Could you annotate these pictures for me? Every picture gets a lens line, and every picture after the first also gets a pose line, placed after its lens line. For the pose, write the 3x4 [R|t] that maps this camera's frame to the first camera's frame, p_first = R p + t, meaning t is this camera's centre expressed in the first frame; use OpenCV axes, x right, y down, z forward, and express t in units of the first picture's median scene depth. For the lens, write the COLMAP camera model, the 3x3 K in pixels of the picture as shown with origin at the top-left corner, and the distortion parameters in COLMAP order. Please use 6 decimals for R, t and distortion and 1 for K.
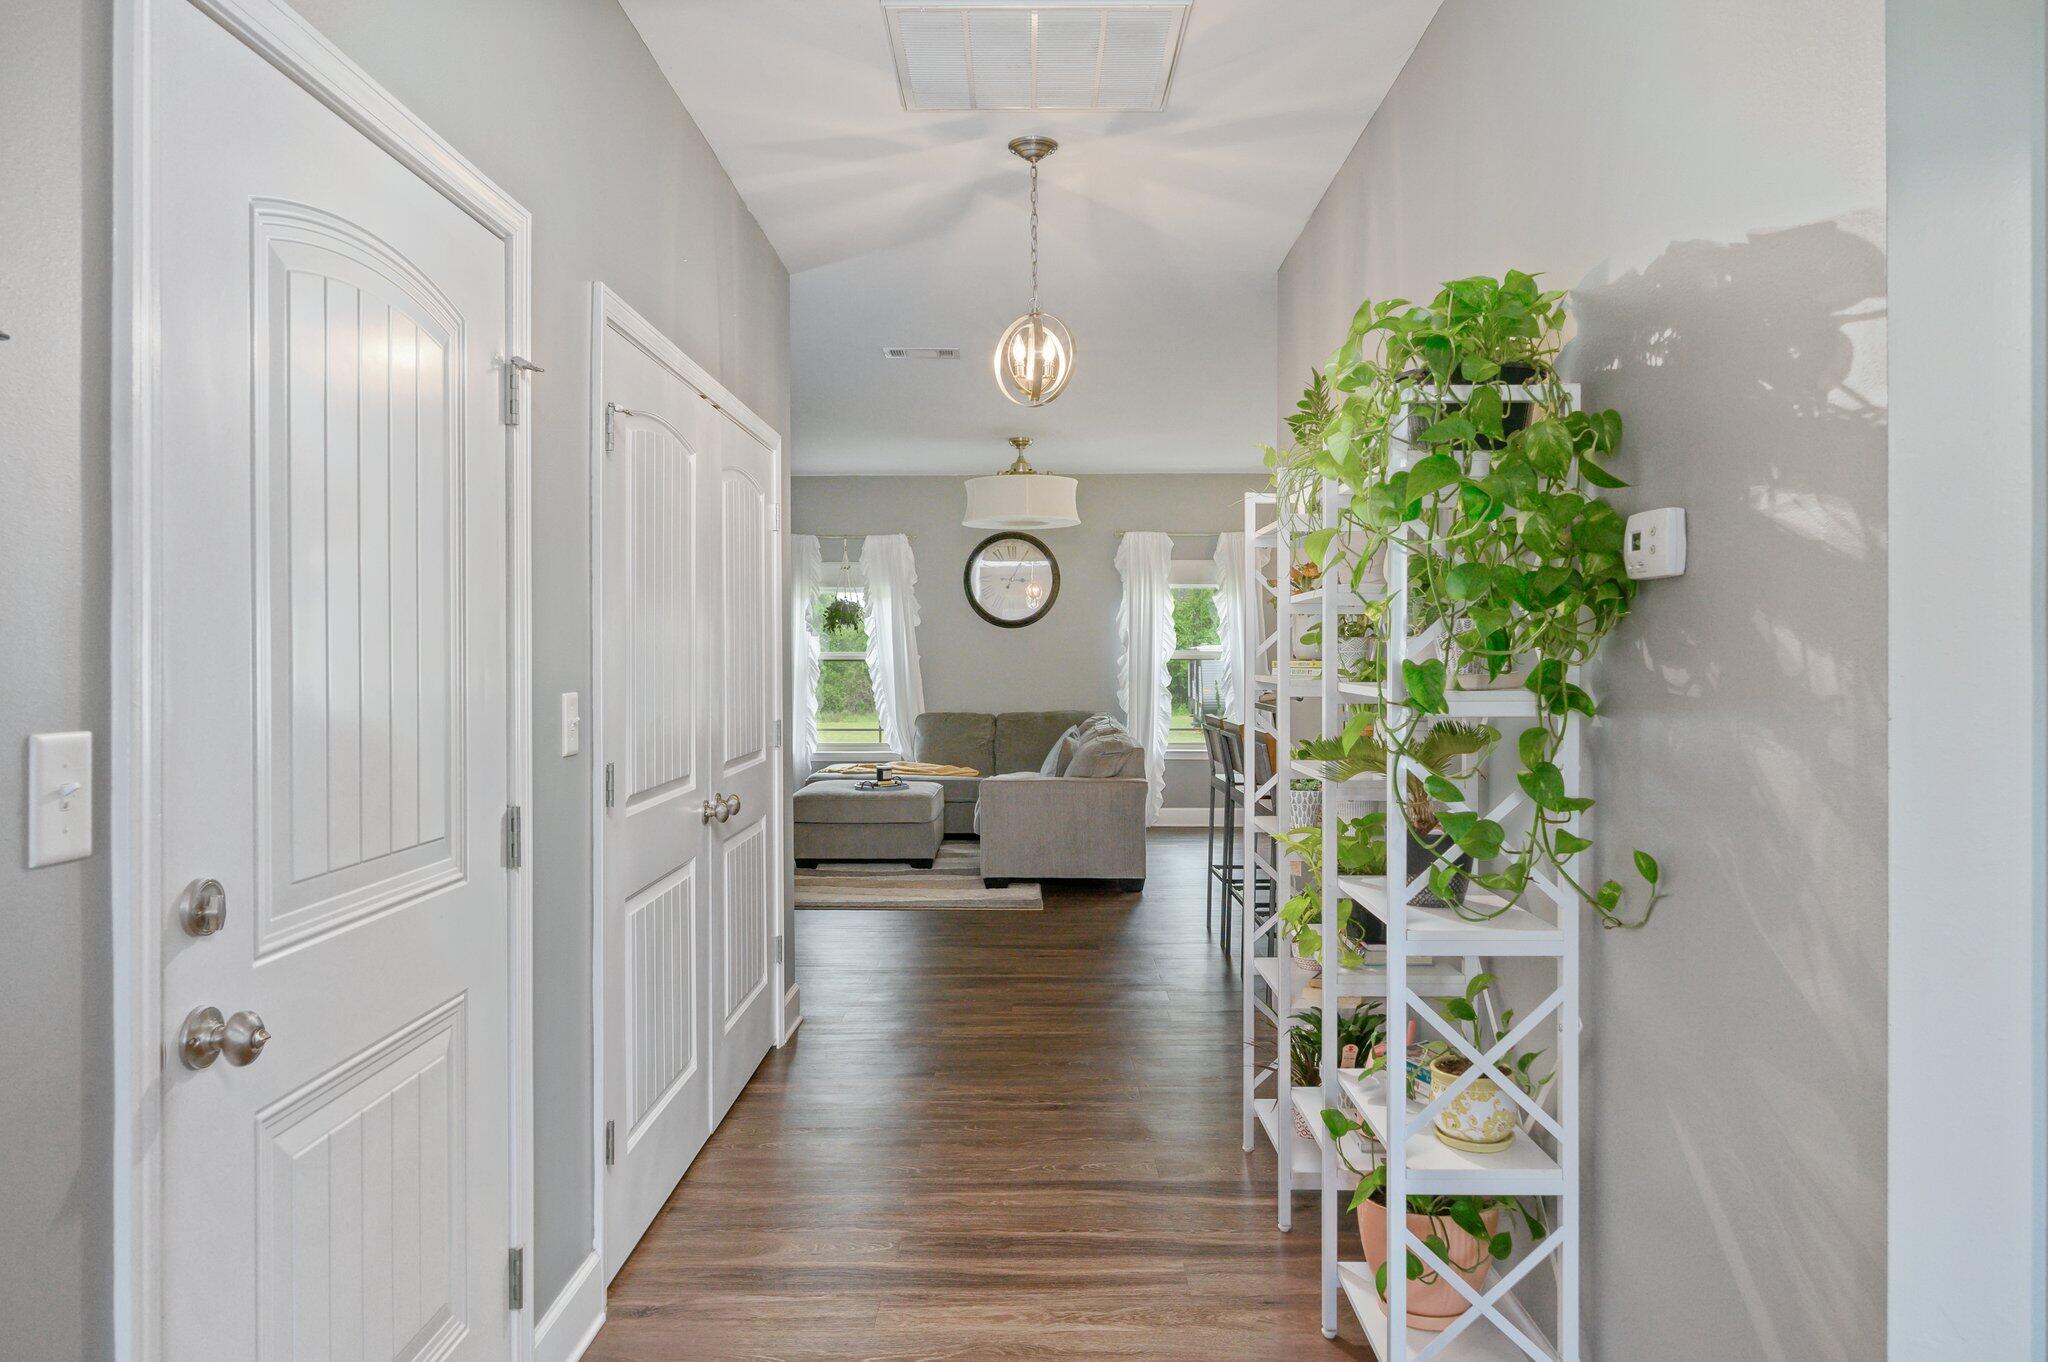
lens RADIAL K [[1343.9, 0, 1024.0], [0, 1343.9, 681.0], [0, 0, 1]] dist [0.000172, -0.000012]
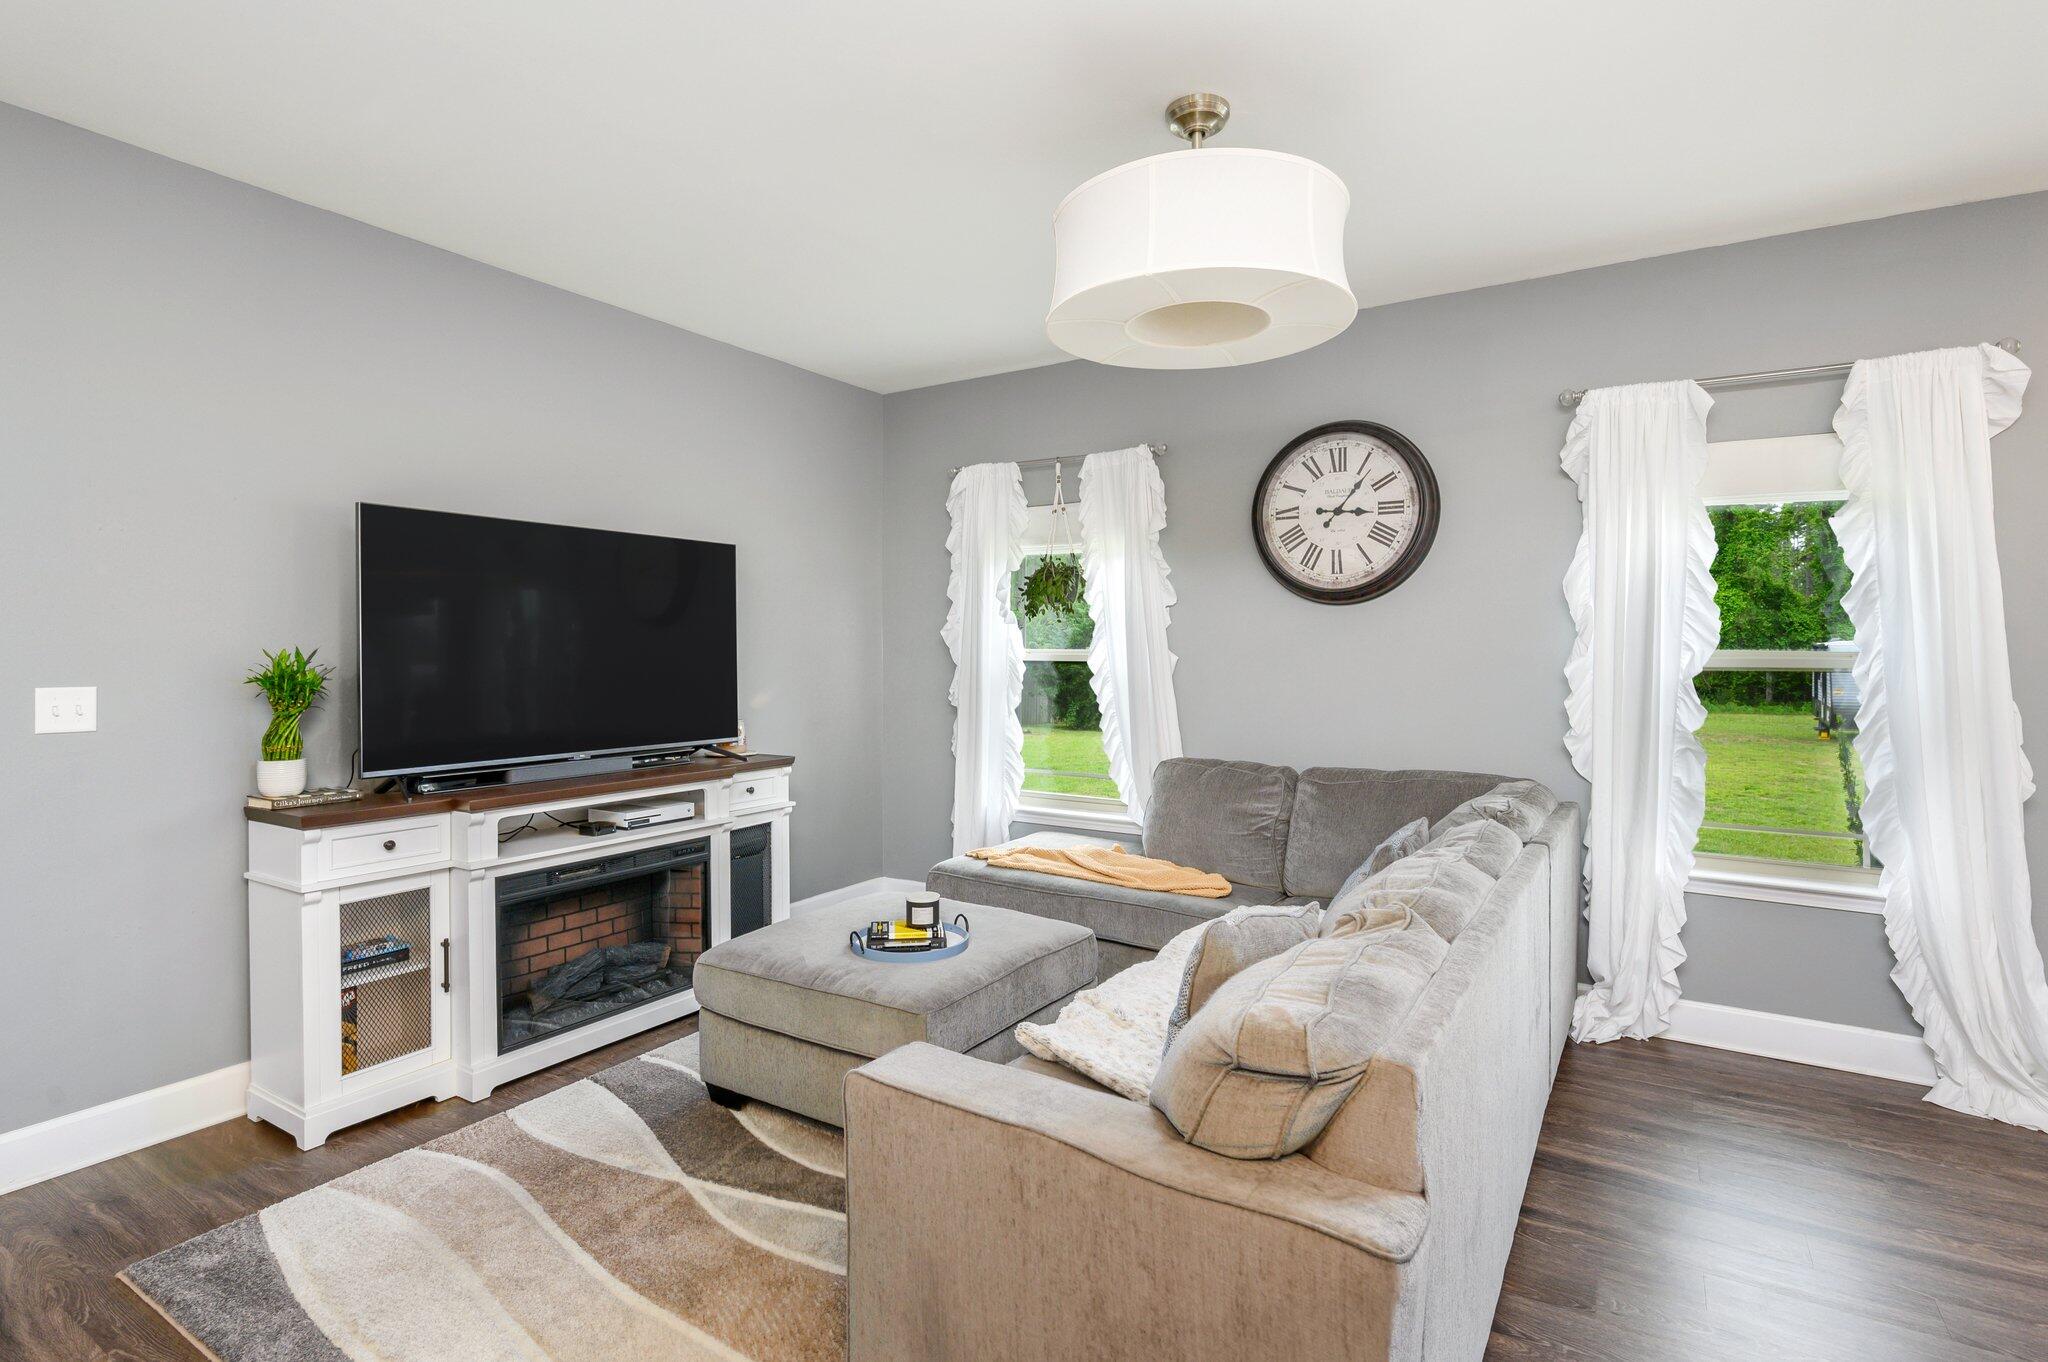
lens RADIAL K [[990.2, 0, 1015.7], [0, 990.2, 658.0], [0, 0, 1]] dist [-0.012489, -0.000136]
pose [[0.847675, 0.005276, -0.530490, 0.088687], [-0.008841, 0.999952, -0.004182, -0.015983], [0.530443, 0.008235, 0.847681, 0.610998]]
